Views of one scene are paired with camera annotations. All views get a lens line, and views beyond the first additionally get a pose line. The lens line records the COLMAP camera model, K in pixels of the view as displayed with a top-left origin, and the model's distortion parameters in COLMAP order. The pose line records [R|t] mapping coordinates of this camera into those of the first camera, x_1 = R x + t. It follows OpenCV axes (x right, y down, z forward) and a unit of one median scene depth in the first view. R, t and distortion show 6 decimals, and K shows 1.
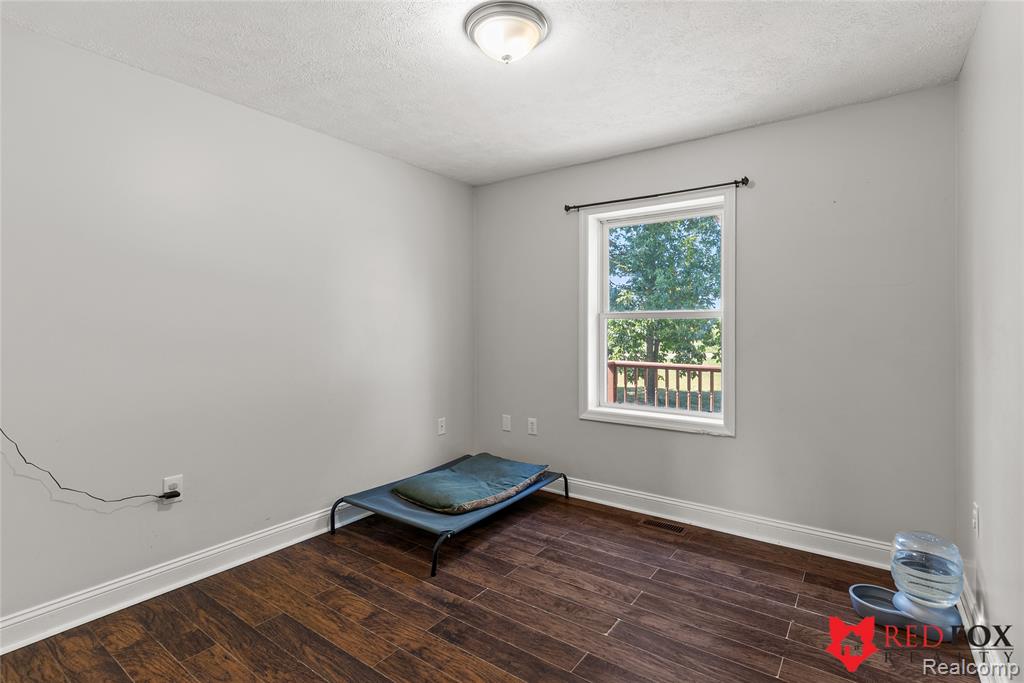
lens RADIAL K [[487.9, 0, 510.7], [0, 487.9, 336.9], [0, 0, 1]] dist [-0.001720, 0.000342]
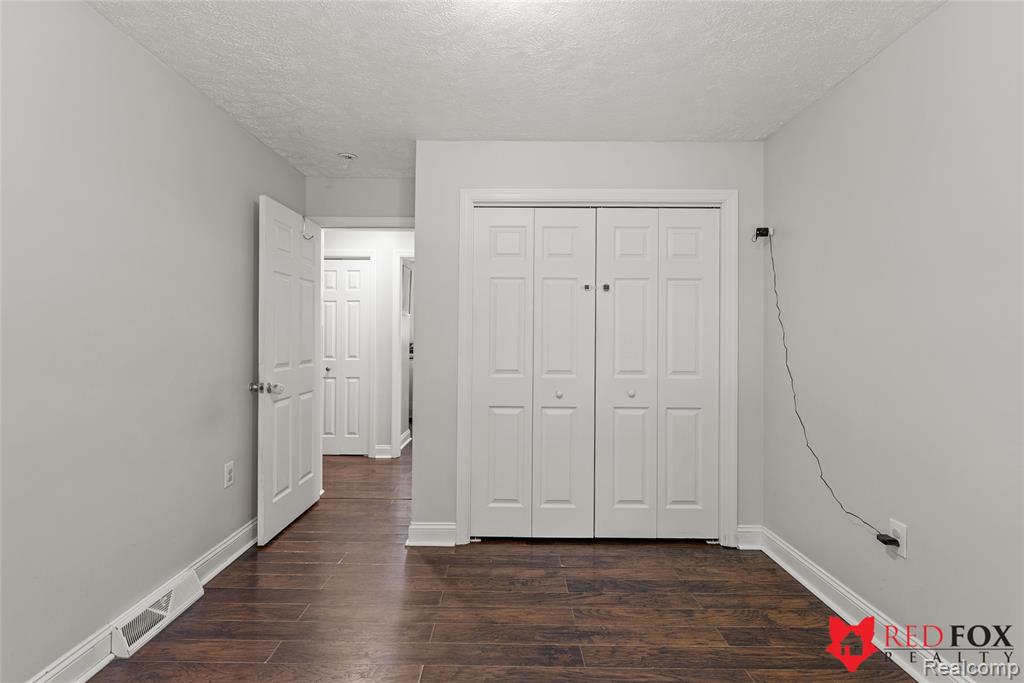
lens RADIAL K [[487.9, 0, 511.4], [0, 487.9, 339.6], [0, 0, 1]] dist [-0.001720, 0.000342]
pose [[-0.814296, -0.004091, -0.580435, 0.364327], [-0.013442, 0.999840, 0.011811, -0.022251], [0.580294, 0.017420, -0.814221, 1.524681]]
